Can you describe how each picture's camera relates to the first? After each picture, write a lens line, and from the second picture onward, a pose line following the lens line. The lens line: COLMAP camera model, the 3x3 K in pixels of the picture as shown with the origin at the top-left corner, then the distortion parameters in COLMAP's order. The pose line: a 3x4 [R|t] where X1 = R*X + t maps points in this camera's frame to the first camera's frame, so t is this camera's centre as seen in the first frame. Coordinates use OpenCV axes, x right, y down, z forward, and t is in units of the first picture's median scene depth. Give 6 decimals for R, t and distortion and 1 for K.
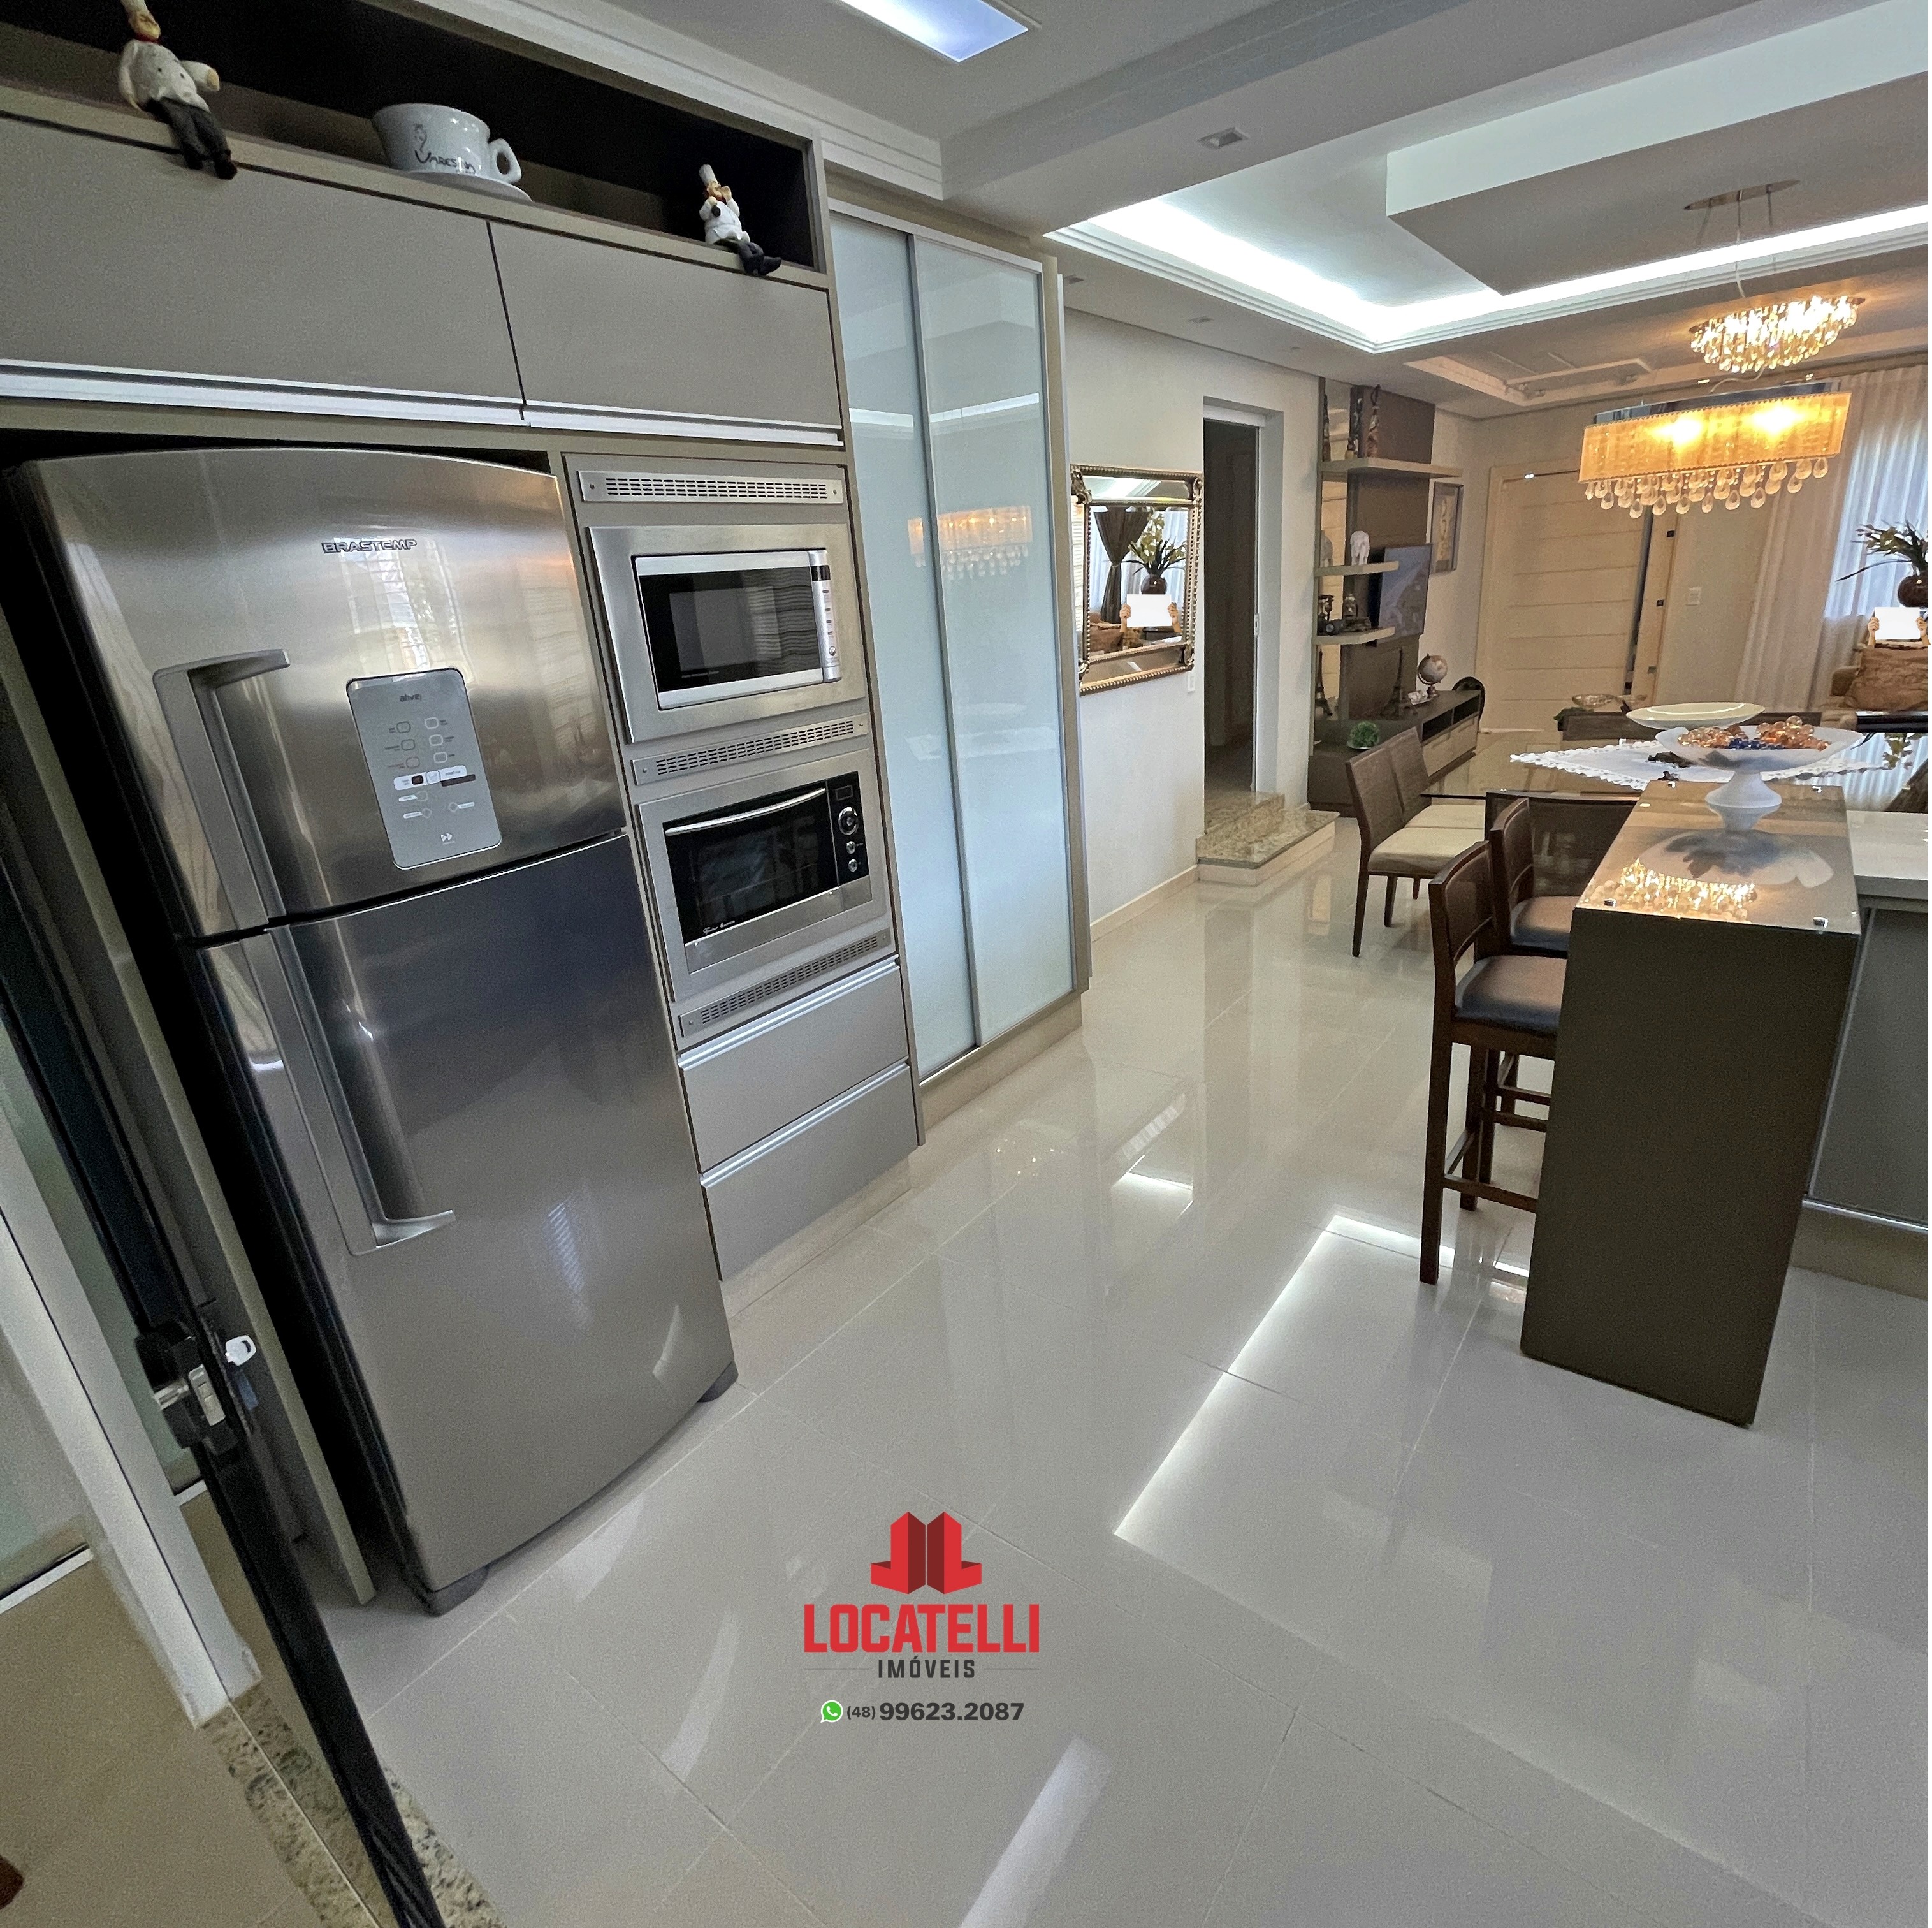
lens RADIAL K [[1037.4, 0, 973.2], [0, 1037.4, 967.3], [0, 0, 1]] dist [0.005371, -0.002149]
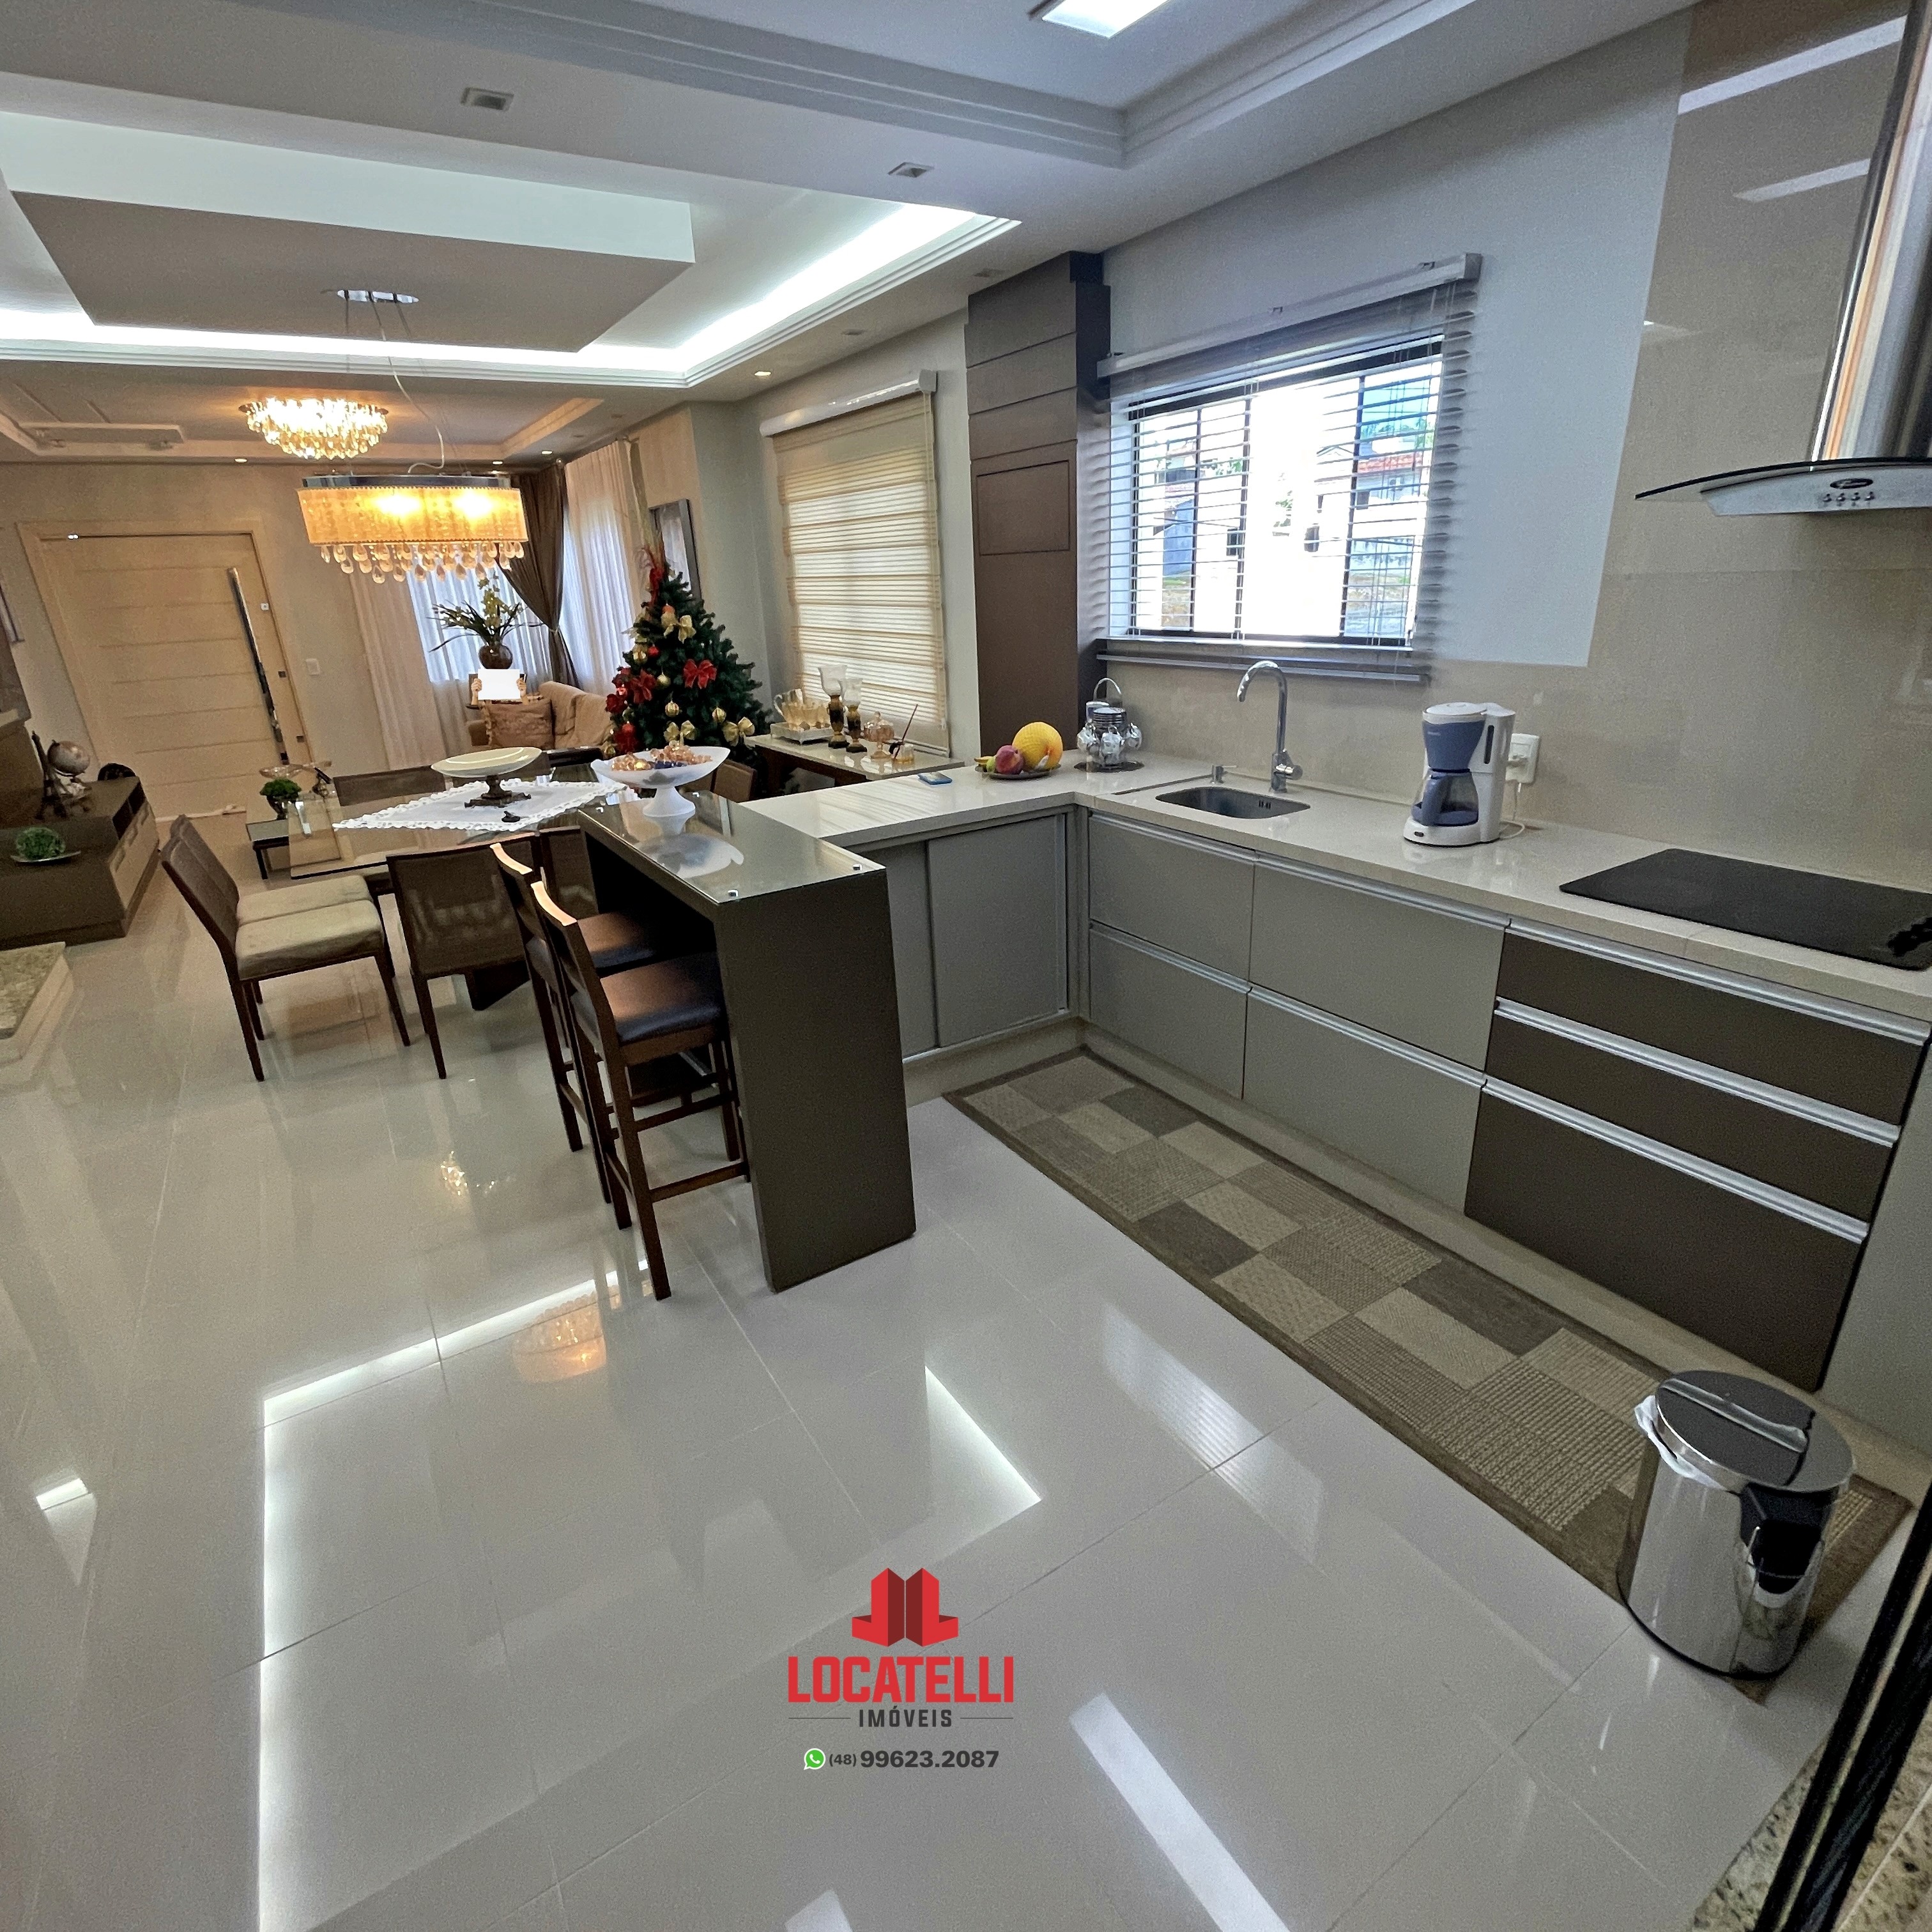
lens RADIAL K [[1037.3, 0, 973.1], [0, 1037.3, 965.4], [0, 0, 1]] dist [0.005371, -0.002149]
pose [[0.341913, -0.276245, 0.898212, -0.118885], [0.339729, 0.927507, 0.155934, -0.024108], [-0.876173, 0.251833, 0.410975, 0.092555]]
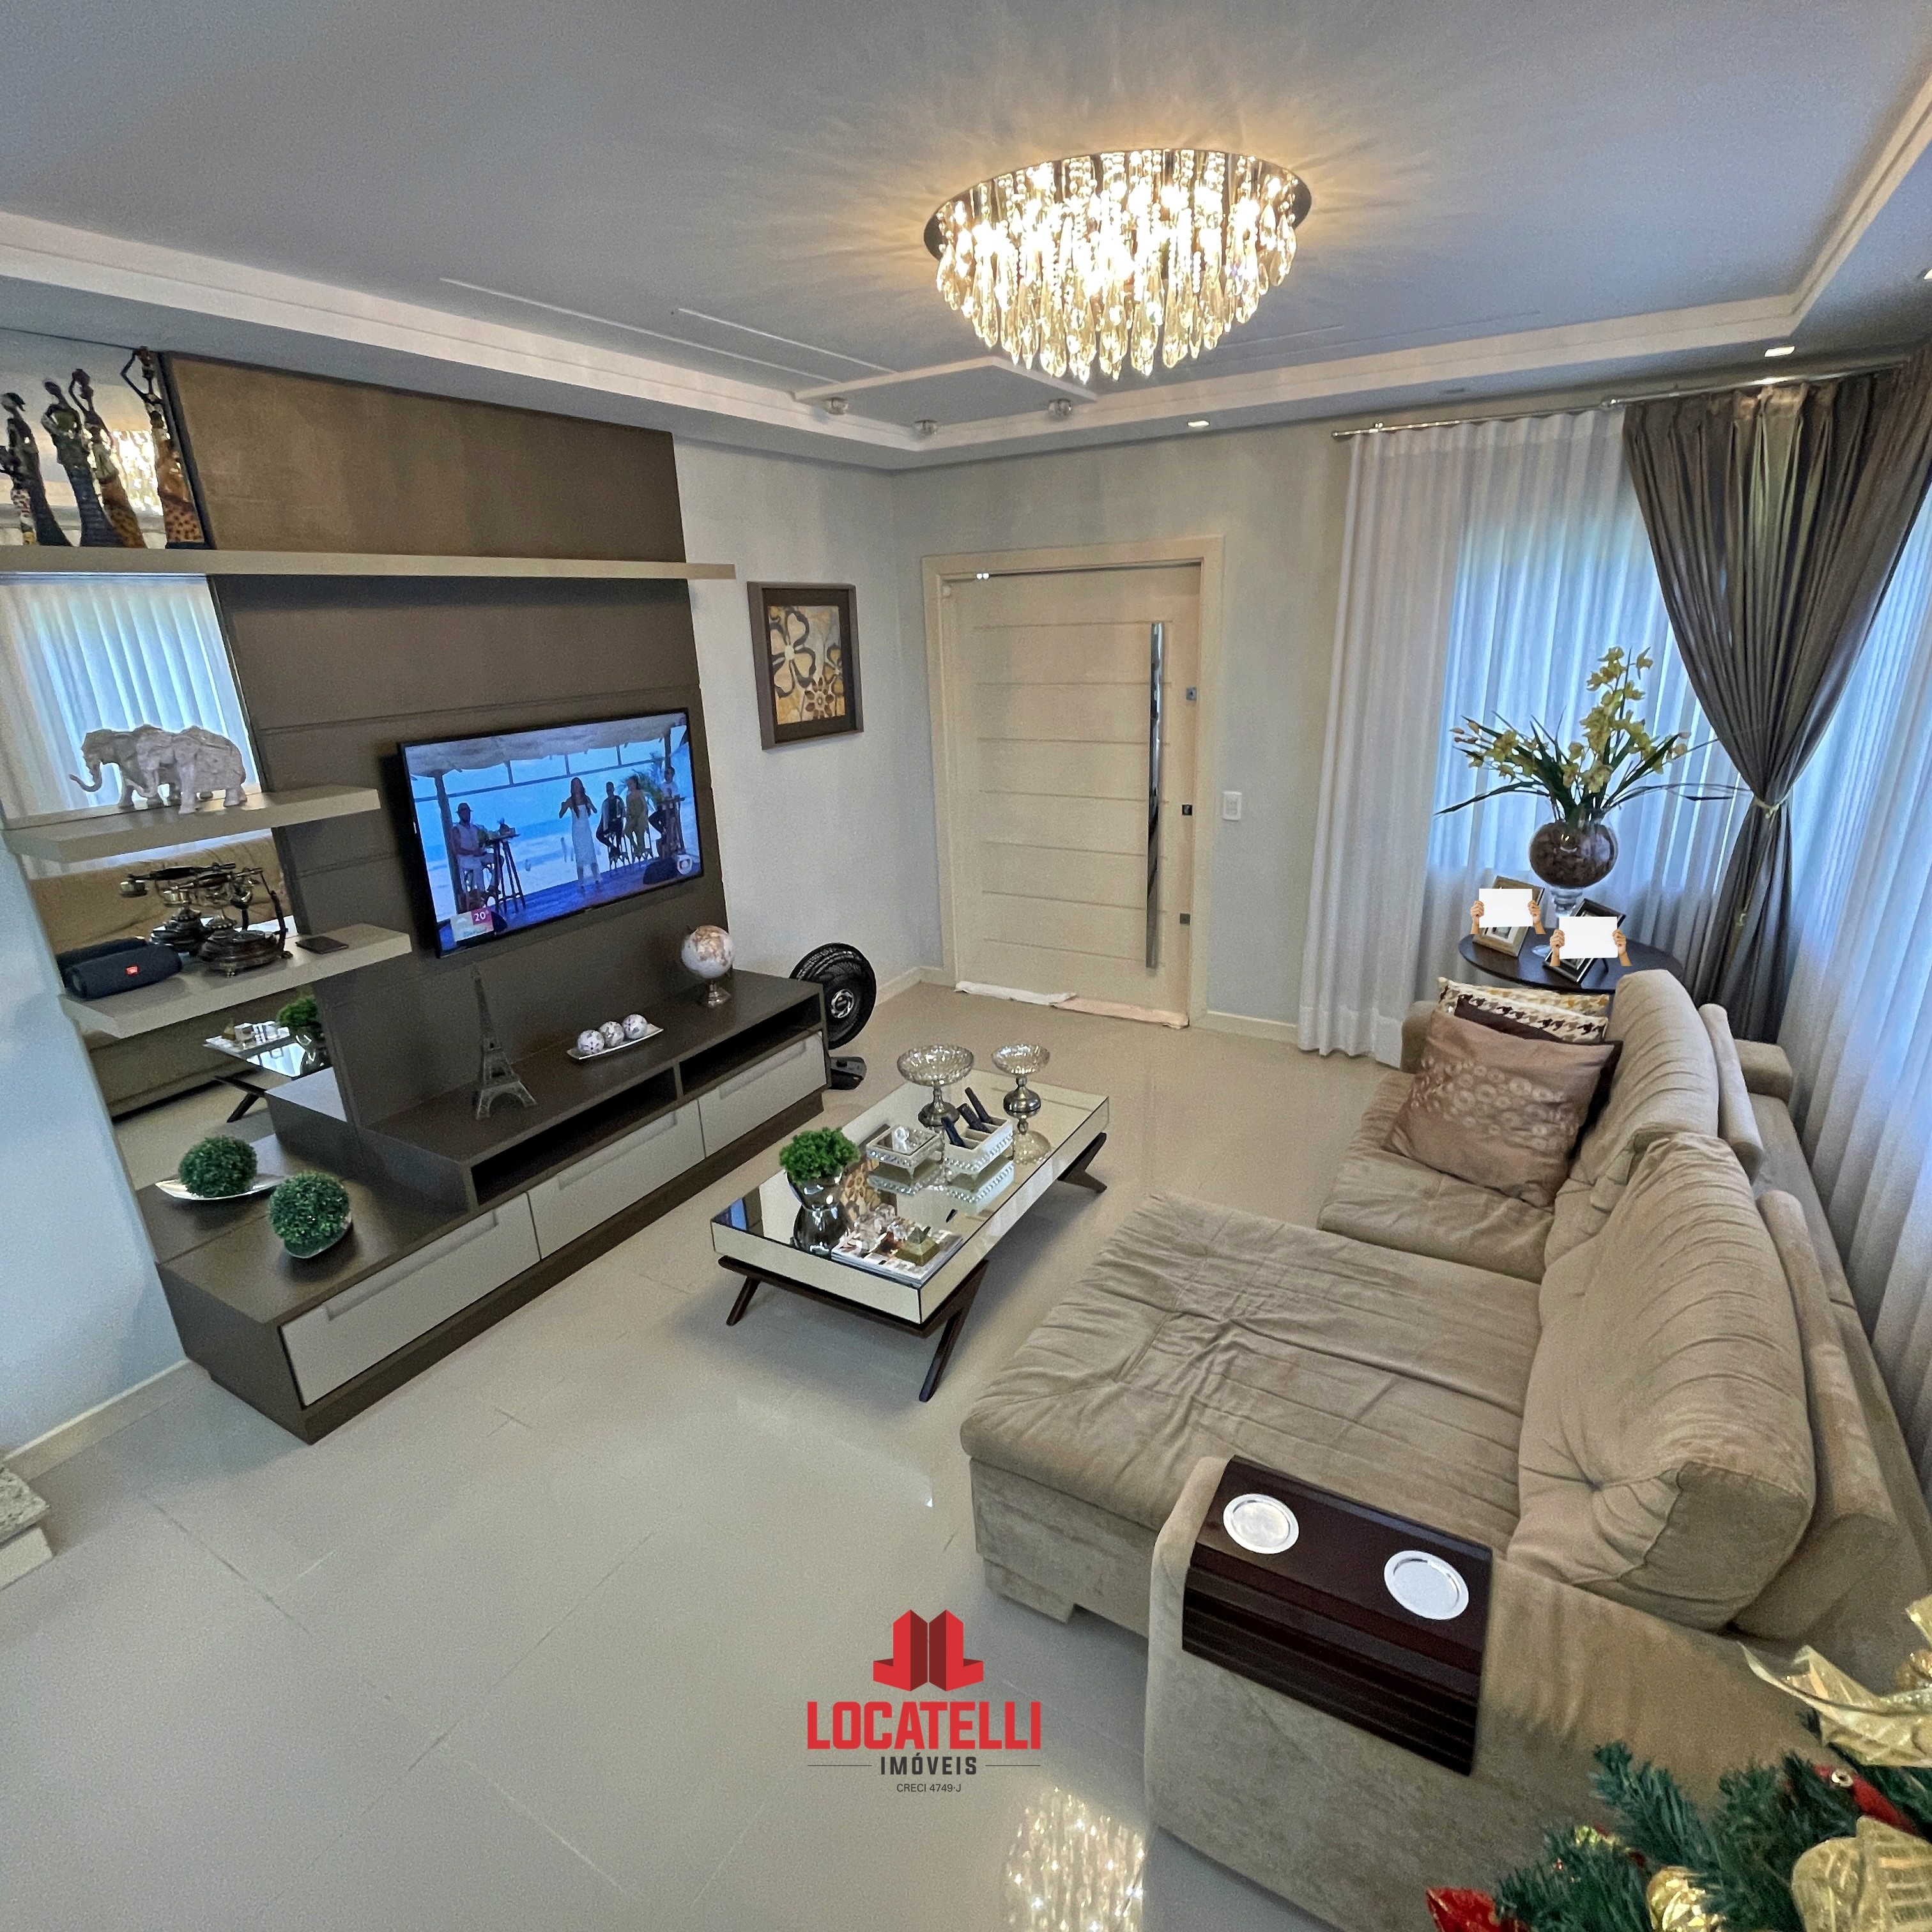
lens RADIAL K [[1037.3, 0, 969.7], [0, 1037.3, 962.8], [0, 0, 1]] dist [0.005371, -0.002149]
pose [[0.992541, 0.007678, 0.121673, 0.614492], [-0.003262, 0.999330, -0.036458, -0.318019], [-0.121871, 0.035789, 0.991900, 0.588735]]
